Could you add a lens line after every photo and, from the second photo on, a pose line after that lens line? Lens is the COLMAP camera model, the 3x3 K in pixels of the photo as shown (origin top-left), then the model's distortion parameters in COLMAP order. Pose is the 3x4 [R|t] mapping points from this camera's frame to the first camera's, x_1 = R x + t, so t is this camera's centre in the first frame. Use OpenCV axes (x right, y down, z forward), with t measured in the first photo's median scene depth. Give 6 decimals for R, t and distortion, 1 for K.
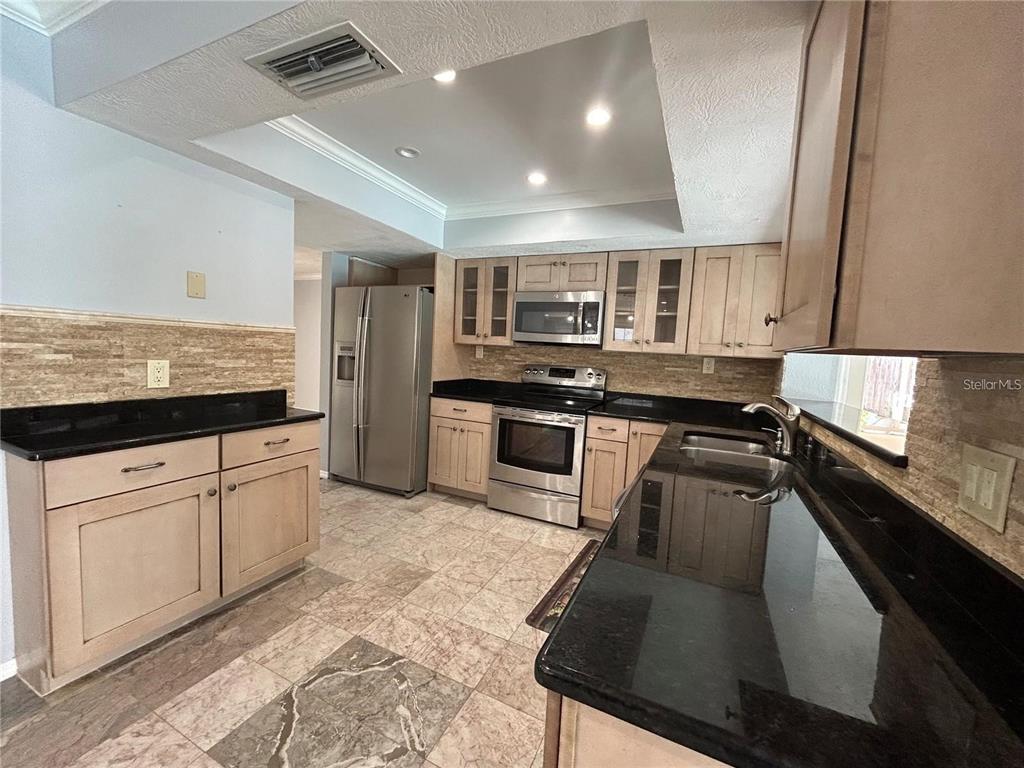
lens RADIAL K [[410.1, 0, 518.6], [0, 410.1, 383.8], [0, 0, 1]] dist [0.000337, 0.000436]
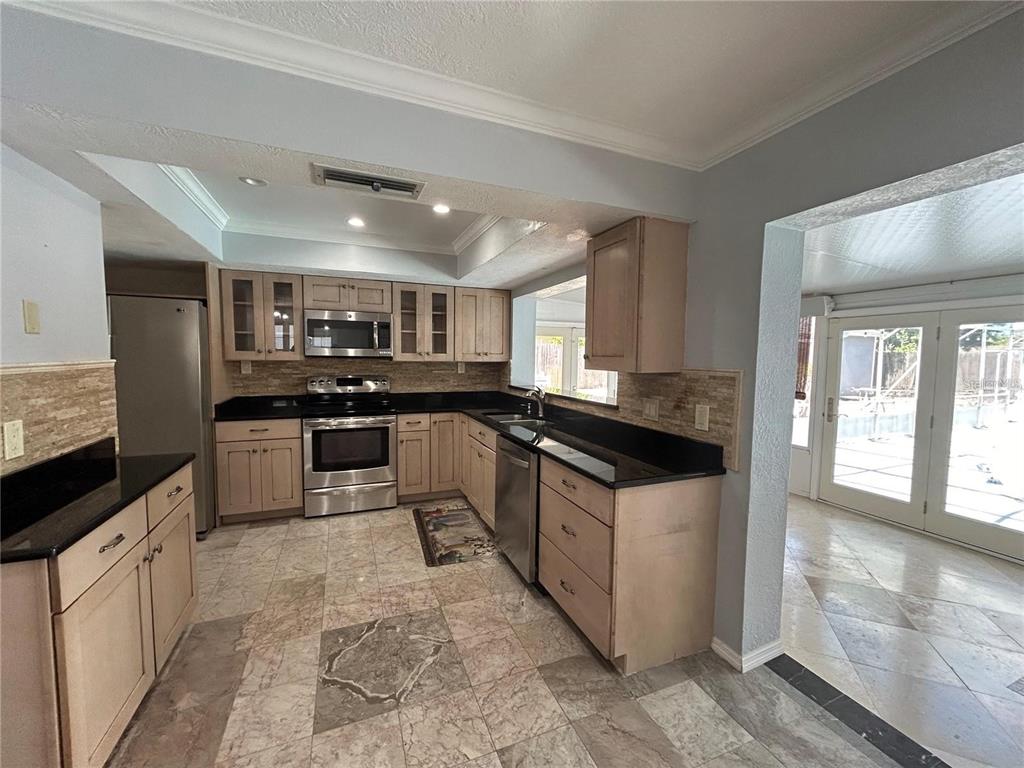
lens RADIAL K [[410.1, 0, 511.2], [0, 410.1, 382.6], [0, 0, 1]] dist [0.000337, 0.000436]
pose [[0.680416, -0.094616, 0.726692, -0.502039], [0.082072, 0.995230, 0.052734, -0.058151], [-0.728216, 0.023760, 0.684936, -0.112723]]
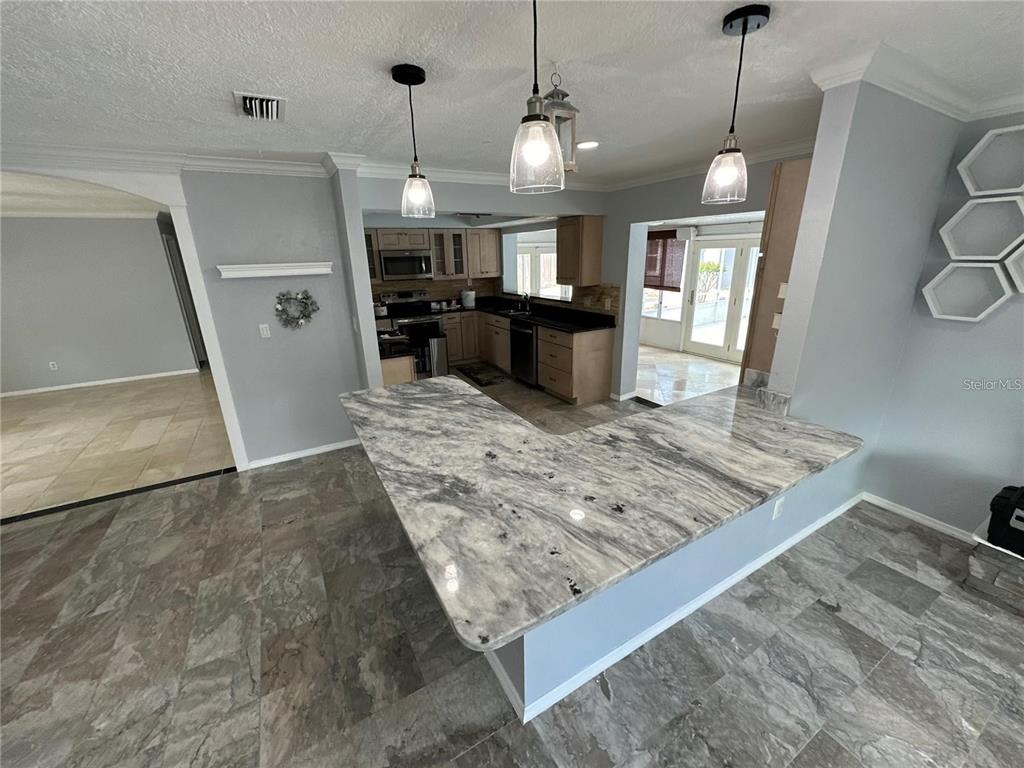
lens RADIAL K [[410.1, 0, 512.4], [0, 410.1, 376.3], [0, 0, 1]] dist [0.000337, 0.000436]
pose [[0.573379, -0.299074, 0.762752, -1.335750], [0.118102, 0.951440, 0.284278, -0.173705], [-0.810733, -0.072917, 0.580857, -0.536157]]
